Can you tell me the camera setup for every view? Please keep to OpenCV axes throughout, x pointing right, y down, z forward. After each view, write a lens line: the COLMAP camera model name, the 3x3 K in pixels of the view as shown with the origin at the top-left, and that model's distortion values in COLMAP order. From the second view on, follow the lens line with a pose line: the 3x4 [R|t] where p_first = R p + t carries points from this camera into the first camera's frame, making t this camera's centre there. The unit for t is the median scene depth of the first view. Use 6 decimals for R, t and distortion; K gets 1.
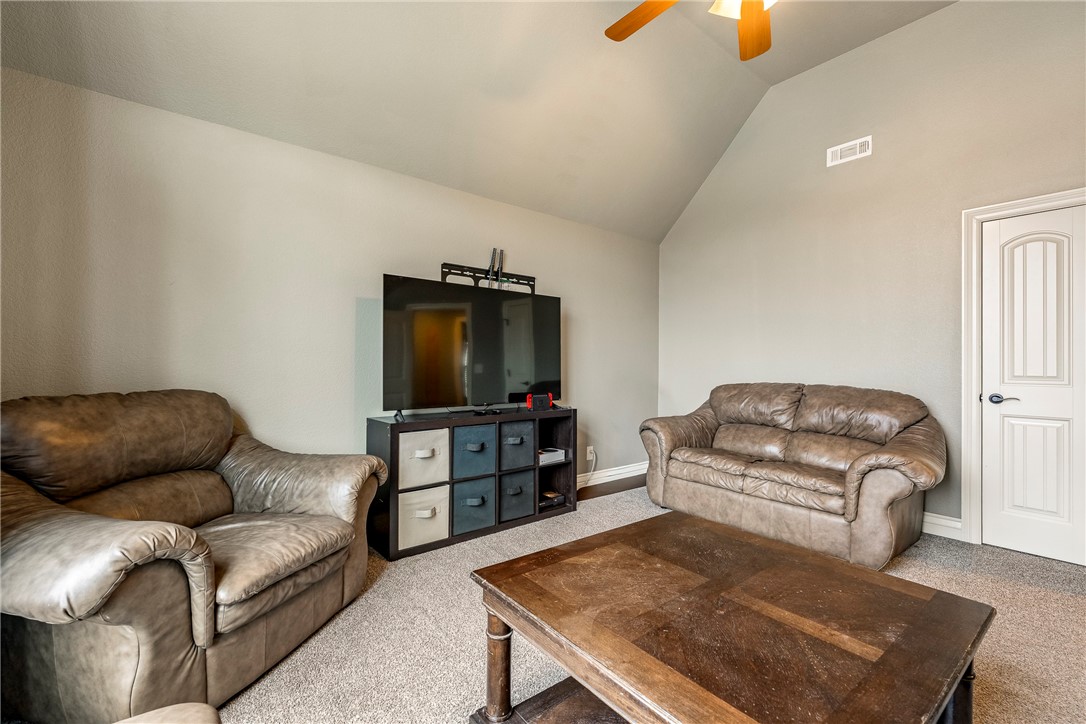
lens RADIAL K [[455.4, 0, 544.6], [0, 455.4, 364.2], [0, 0, 1]] dist [-0.006781, 0.002549]
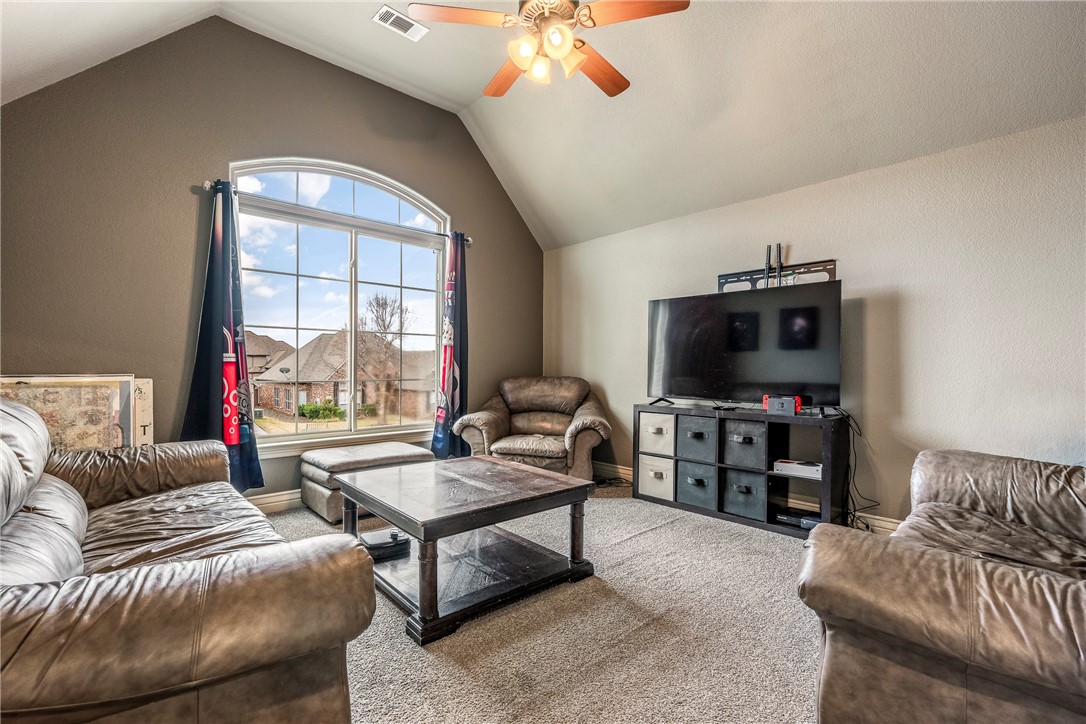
lens RADIAL K [[517.5, 0, 547.7], [0, 517.5, 364.7], [0, 0, 1]] dist [0.003501, -0.000574]
pose [[0.040707, -0.004660, -0.999160, 1.077060], [0.001042, 0.999989, -0.004622, 0.006755], [0.999171, -0.000853, 0.040712, 0.525688]]
